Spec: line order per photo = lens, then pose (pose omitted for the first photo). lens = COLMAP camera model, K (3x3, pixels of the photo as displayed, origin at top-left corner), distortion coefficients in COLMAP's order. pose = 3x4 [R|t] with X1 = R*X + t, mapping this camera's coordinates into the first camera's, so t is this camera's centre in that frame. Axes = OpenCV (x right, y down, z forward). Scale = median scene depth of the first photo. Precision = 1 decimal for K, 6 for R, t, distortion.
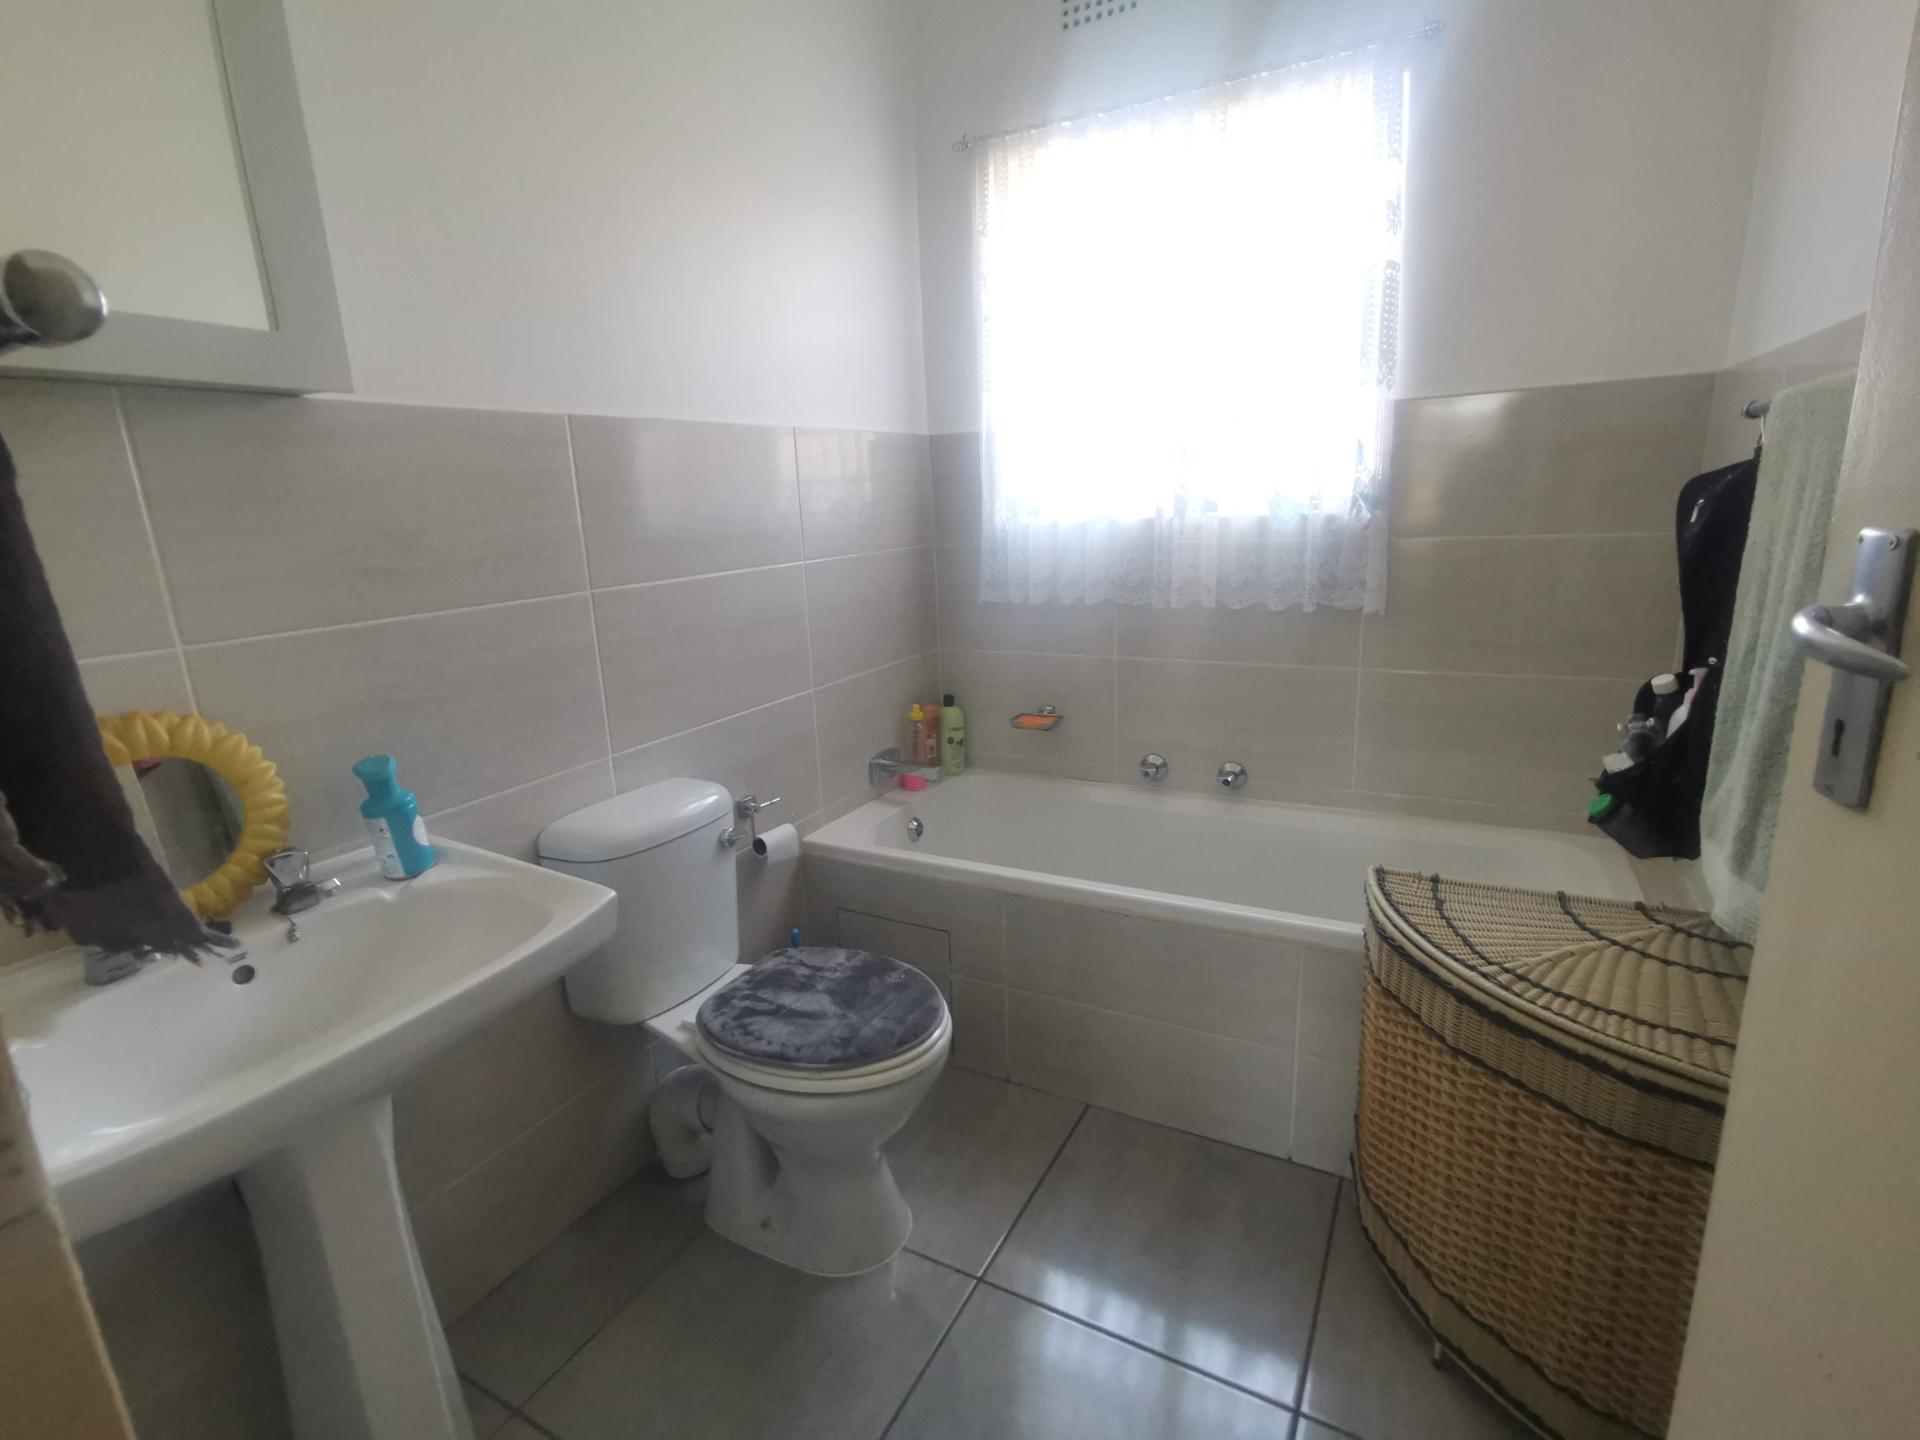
lens RADIAL K [[921.9, 0, 951.4], [0, 921.9, 722.1], [0, 0, 1]] dist [-0.000518, 0.004449]
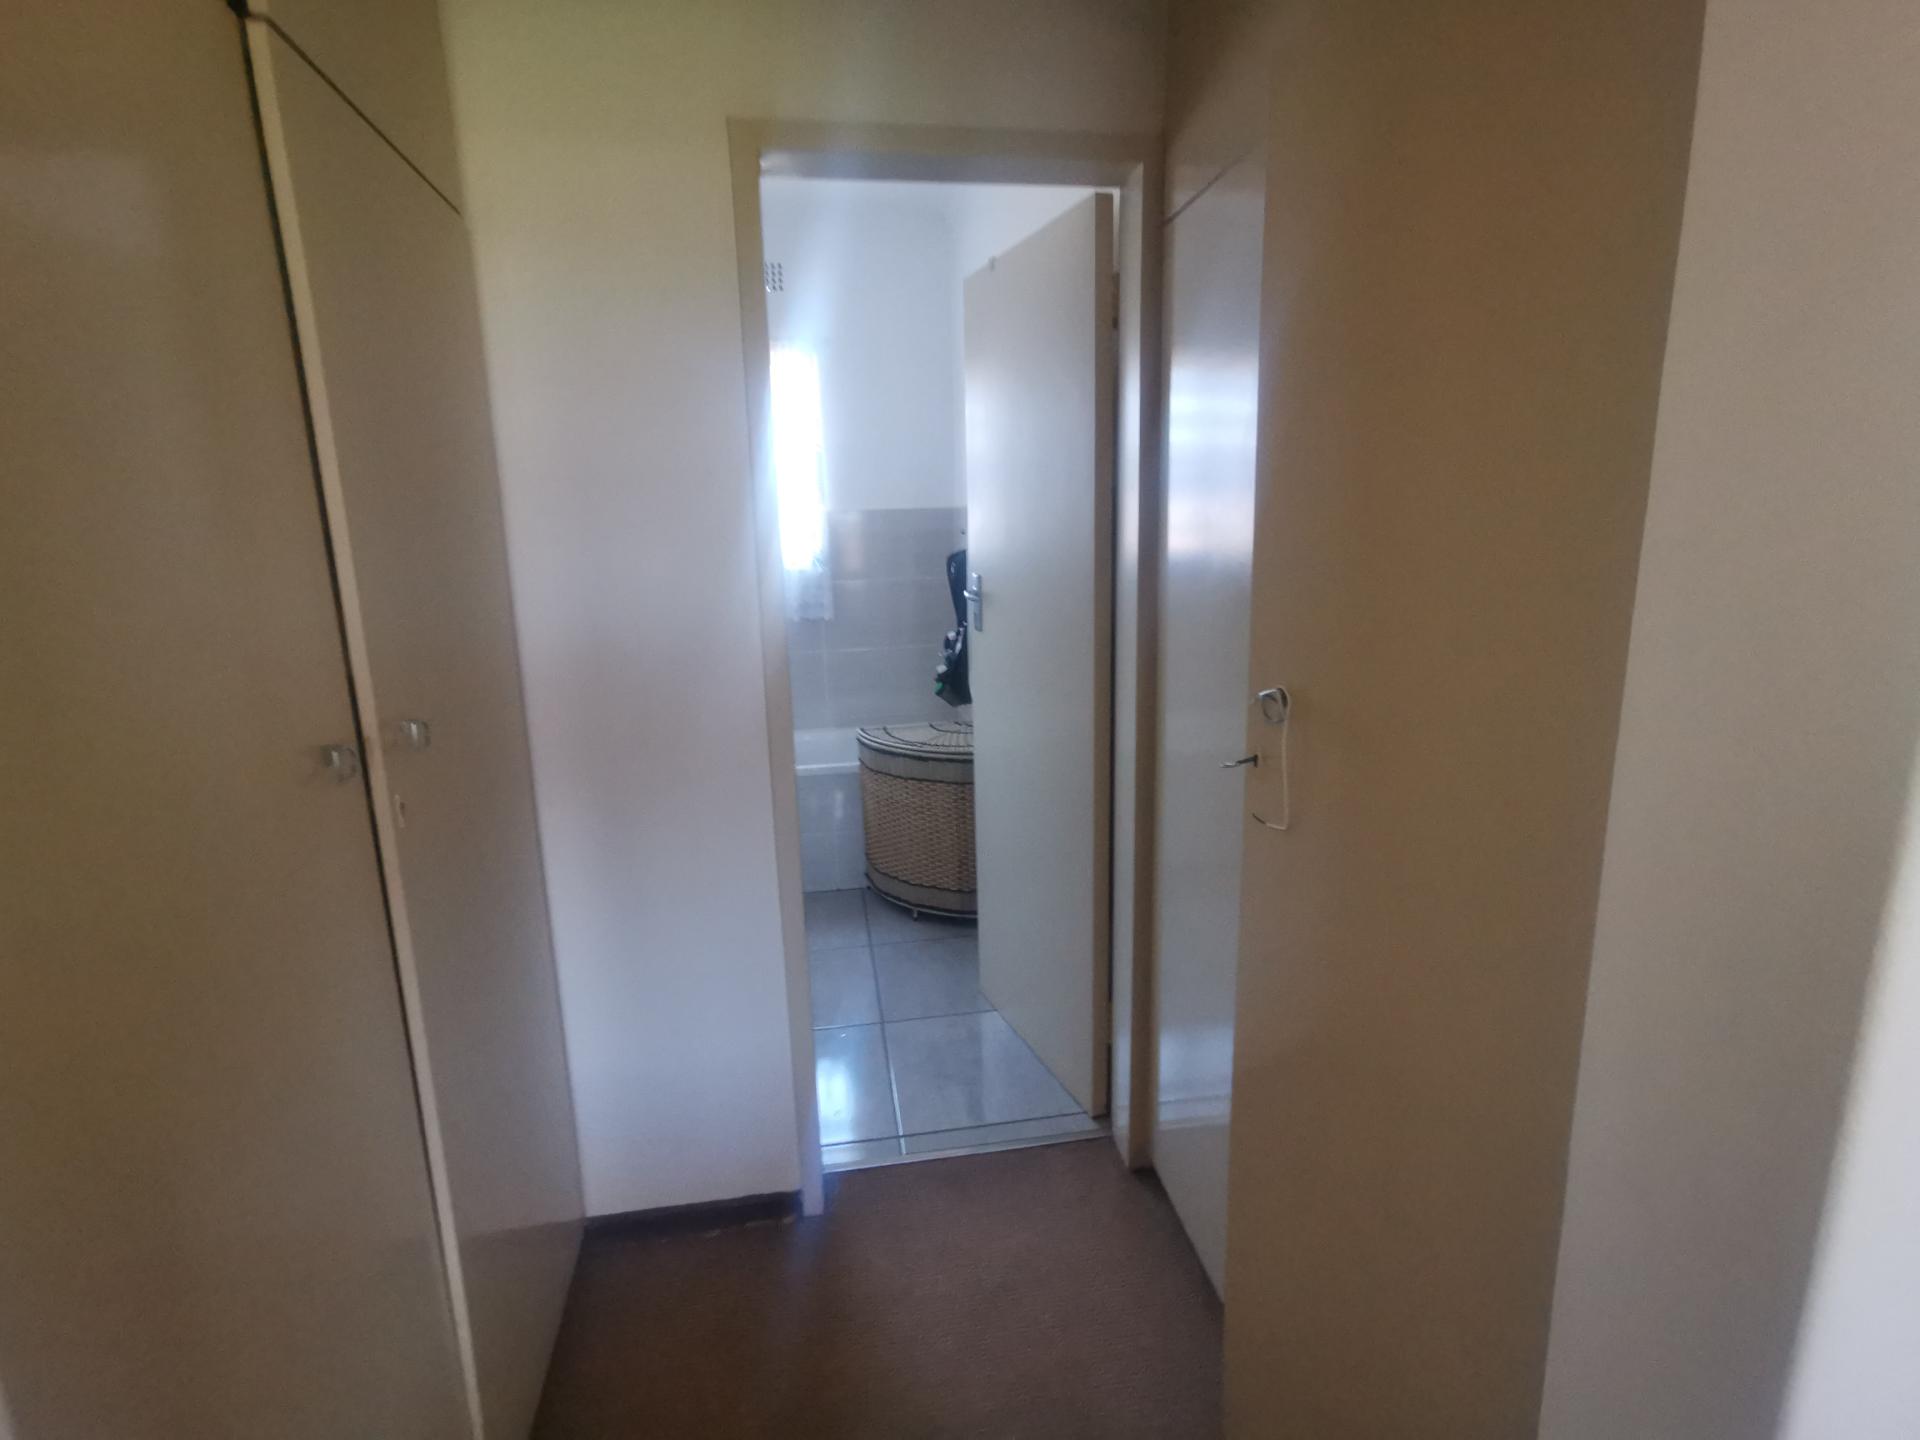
lens RADIAL K [[921.9, 0, 961.6], [0, 921.9, 722.4], [0, 0, 1]] dist [-0.000518, 0.004449]
pose [[0.787121, -0.102528, 0.608217, -0.758872], [0.135296, 0.990772, -0.008077, 0.214402], [-0.601777, 0.088646, 0.793729, -0.988293]]
